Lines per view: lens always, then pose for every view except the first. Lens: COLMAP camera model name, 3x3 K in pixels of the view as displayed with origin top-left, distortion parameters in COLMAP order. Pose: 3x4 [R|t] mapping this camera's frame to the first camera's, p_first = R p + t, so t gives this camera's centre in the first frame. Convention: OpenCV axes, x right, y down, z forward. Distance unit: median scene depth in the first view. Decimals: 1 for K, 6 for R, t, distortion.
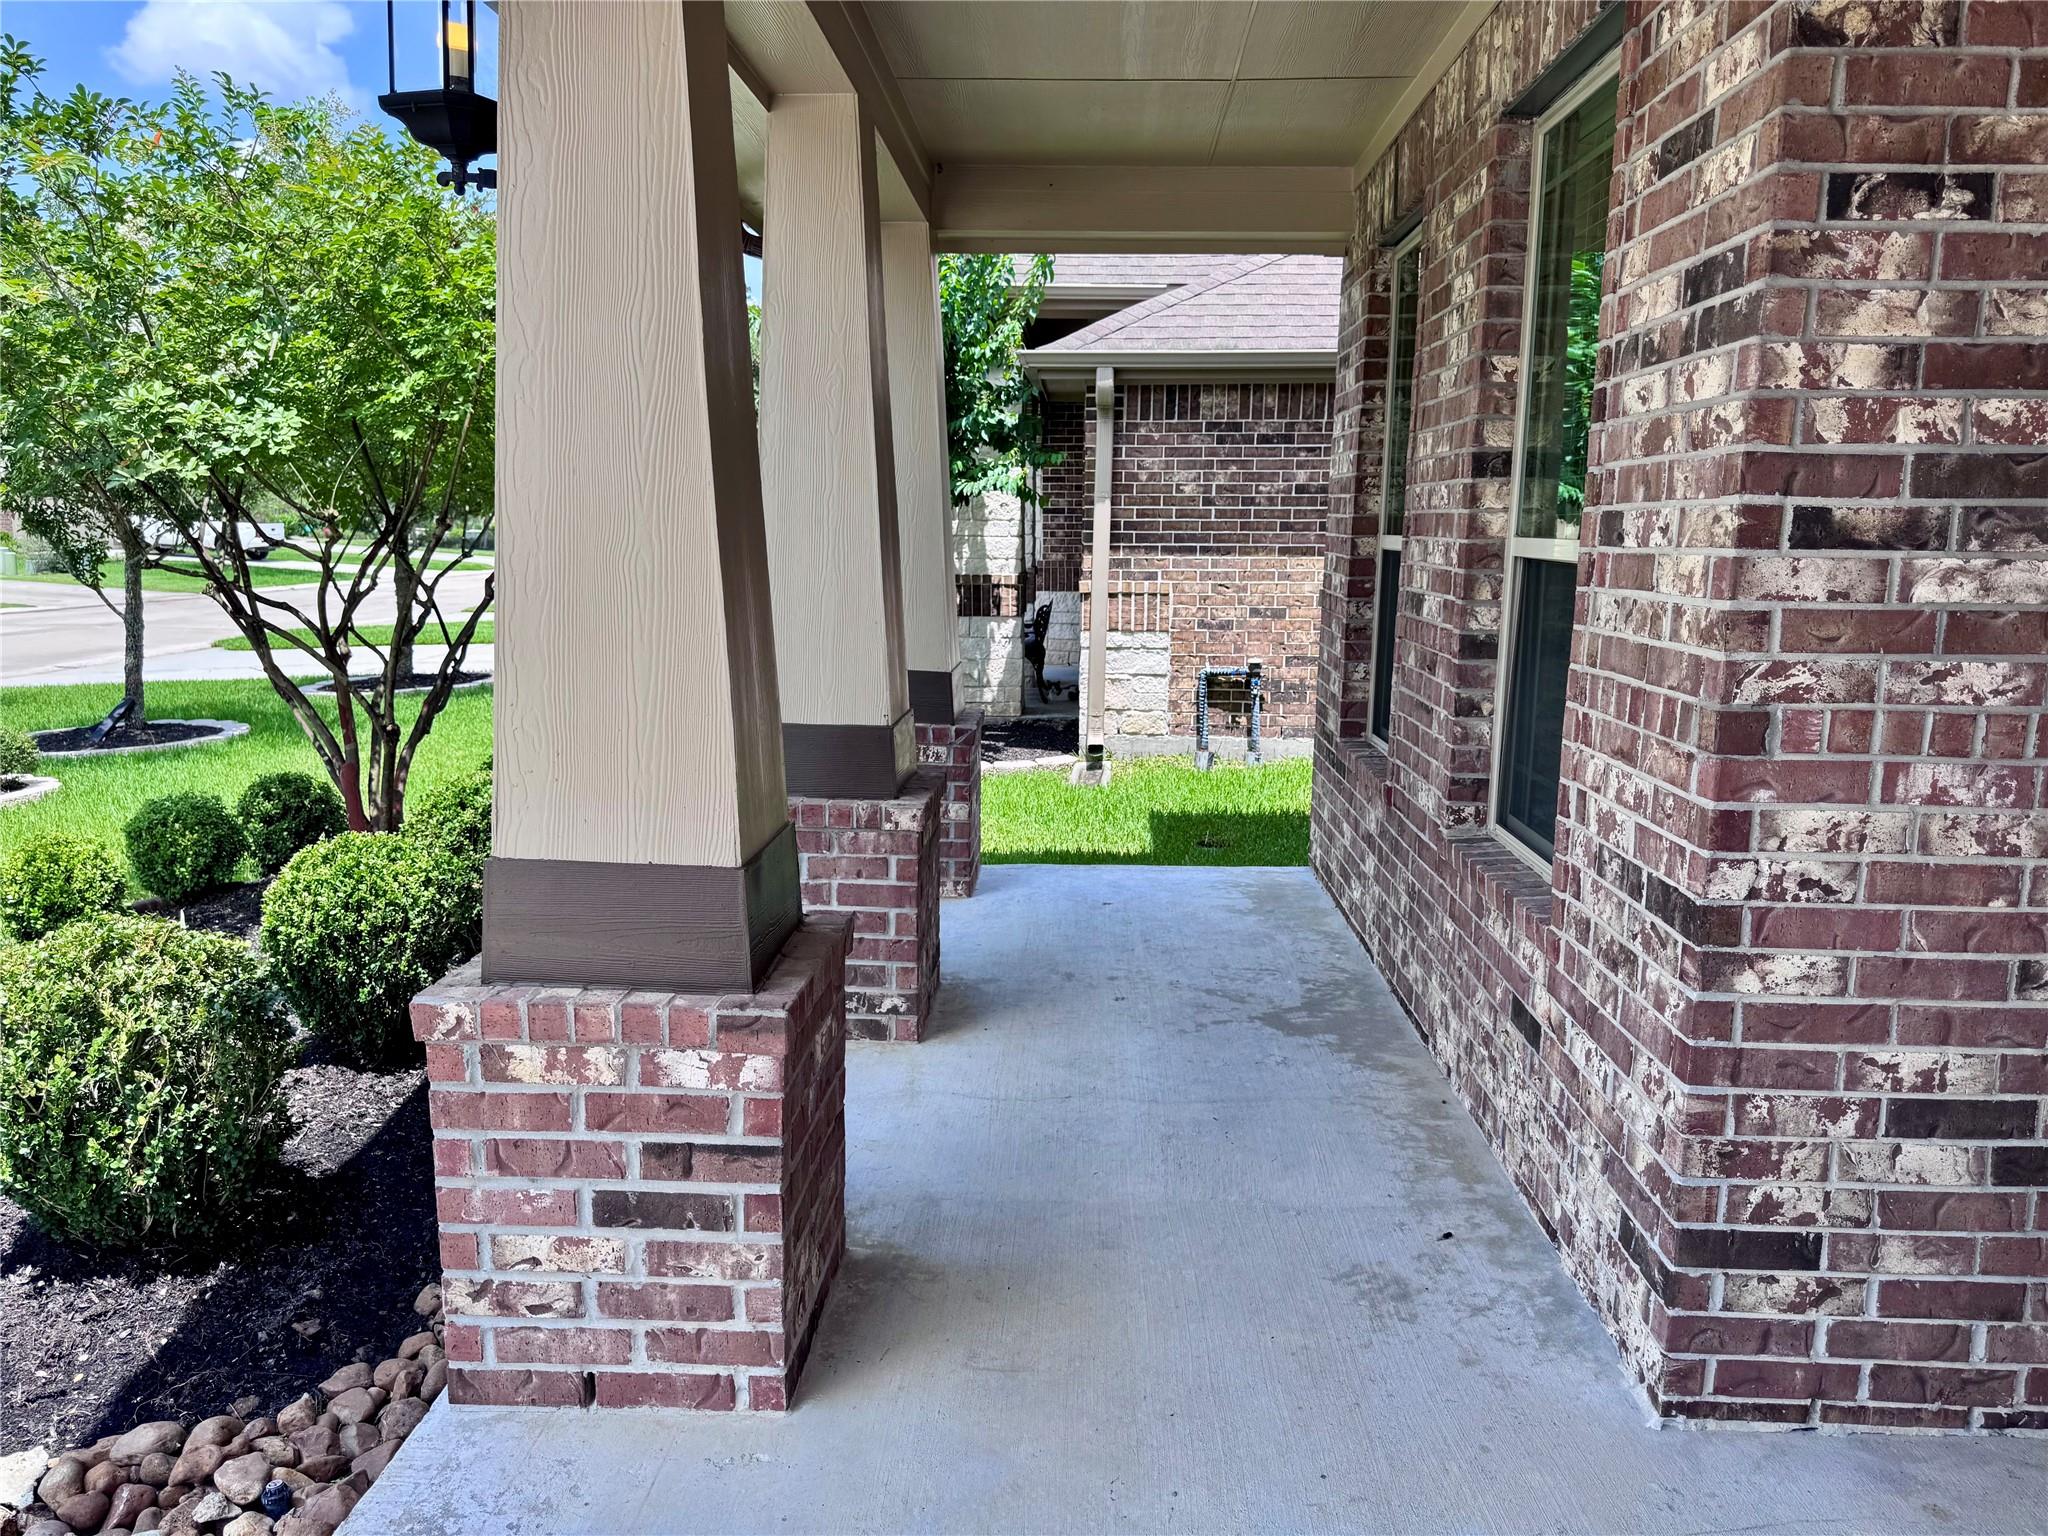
lens RADIAL K [[1436.2, 0, 957.2], [0, 1436.2, 769.5], [0, 0, 1]] dist [0.070794, -0.089890]
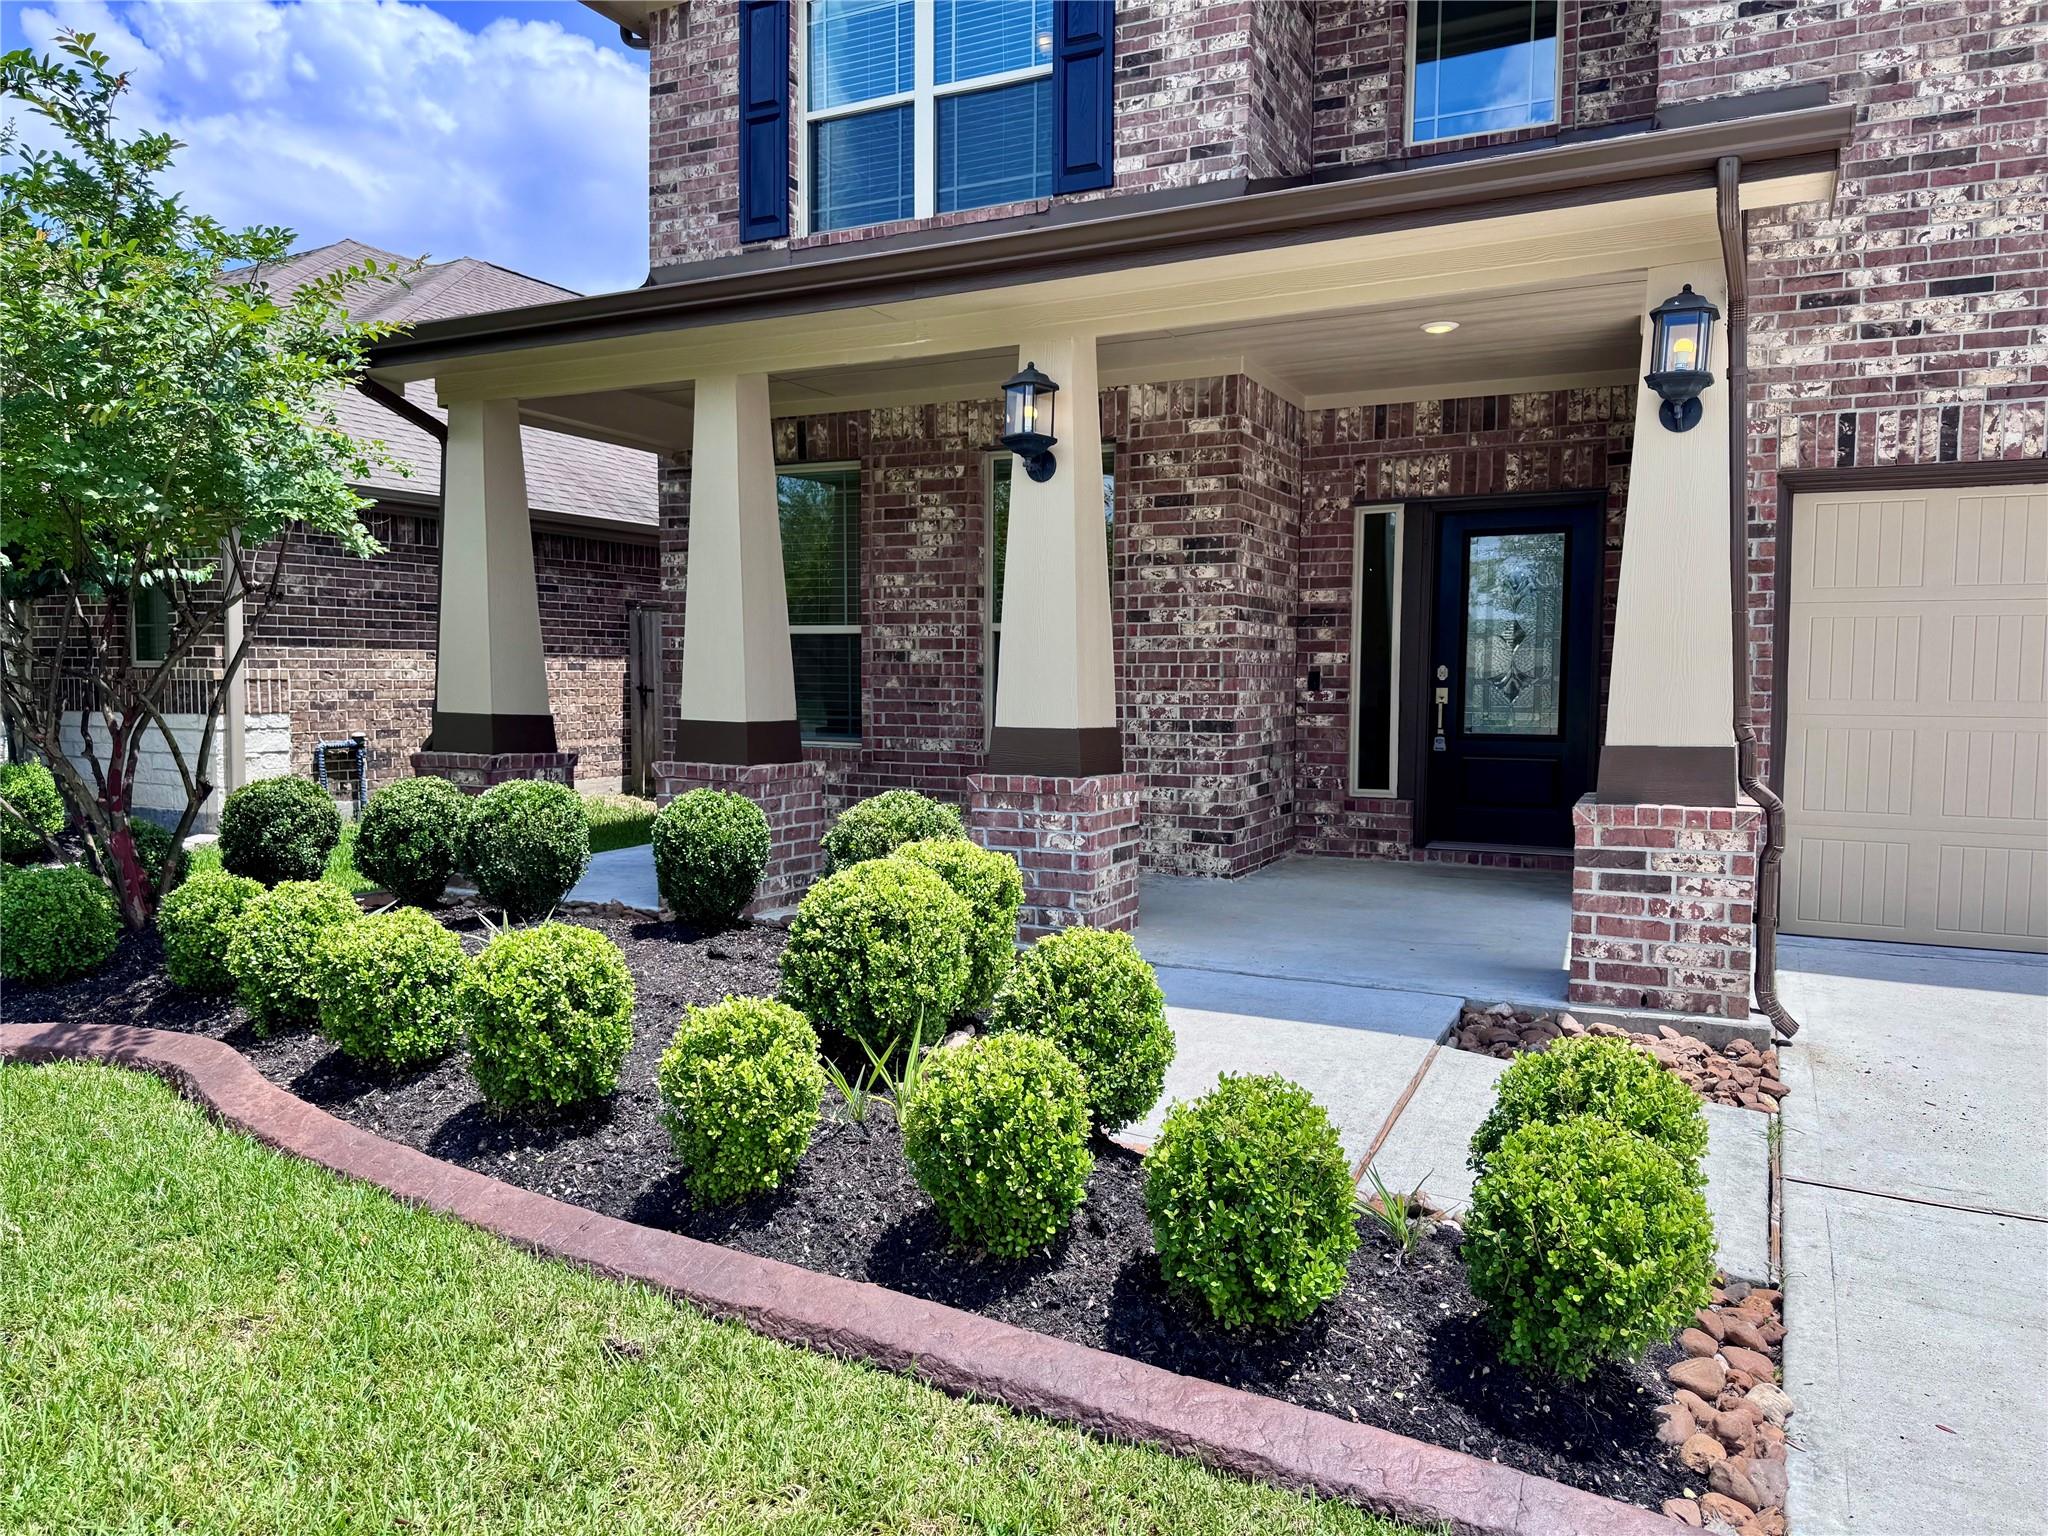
lens RADIAL K [[1436.2, 0, 1014.1], [0, 1436.2, 759.4], [0, 0, 1]] dist [0.070794, -0.089890]
pose [[0.406540, -0.062033, 0.911525, -2.662428], [0.147968, 0.988991, 0.001311, 0.094590], [-0.901571, 0.134344, 0.411243, 0.059406]]
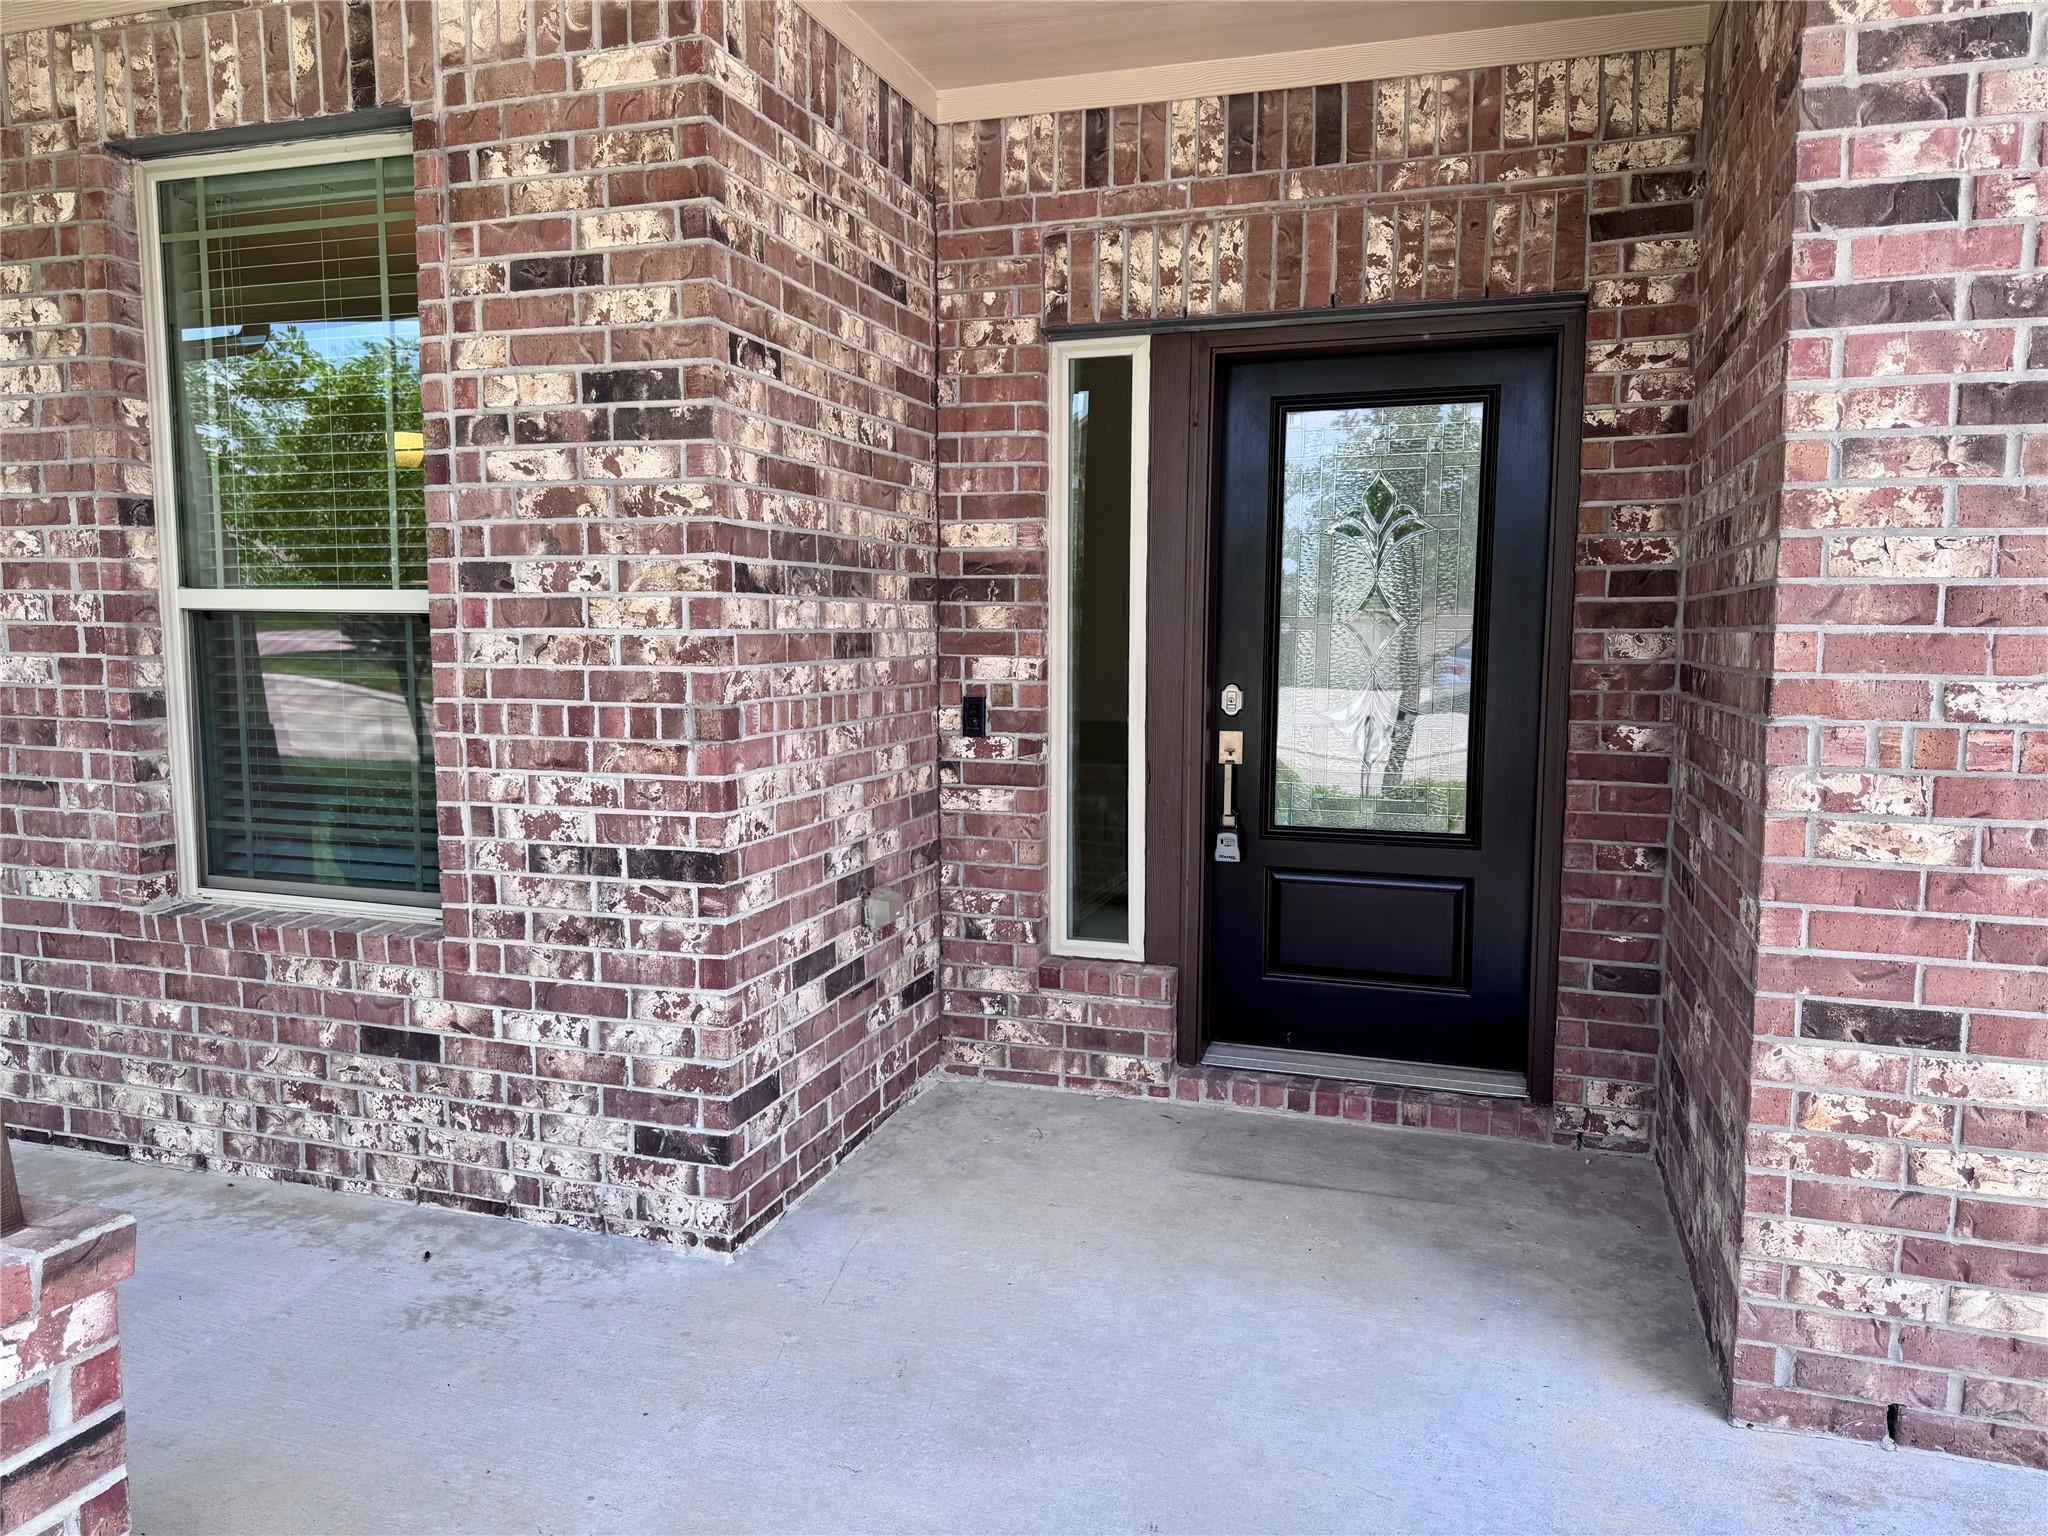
lens RADIAL K [[1436.2, 0, 1079.7], [0, 1436.2, 765.4], [0, 0, 1]] dist [0.070794, -0.089890]
pose [[0.225252, -0.103968, 0.968737, -0.654627], [0.158115, 0.985011, 0.068949, -0.025560], [-0.961385, 0.137641, 0.238315, 0.324547]]
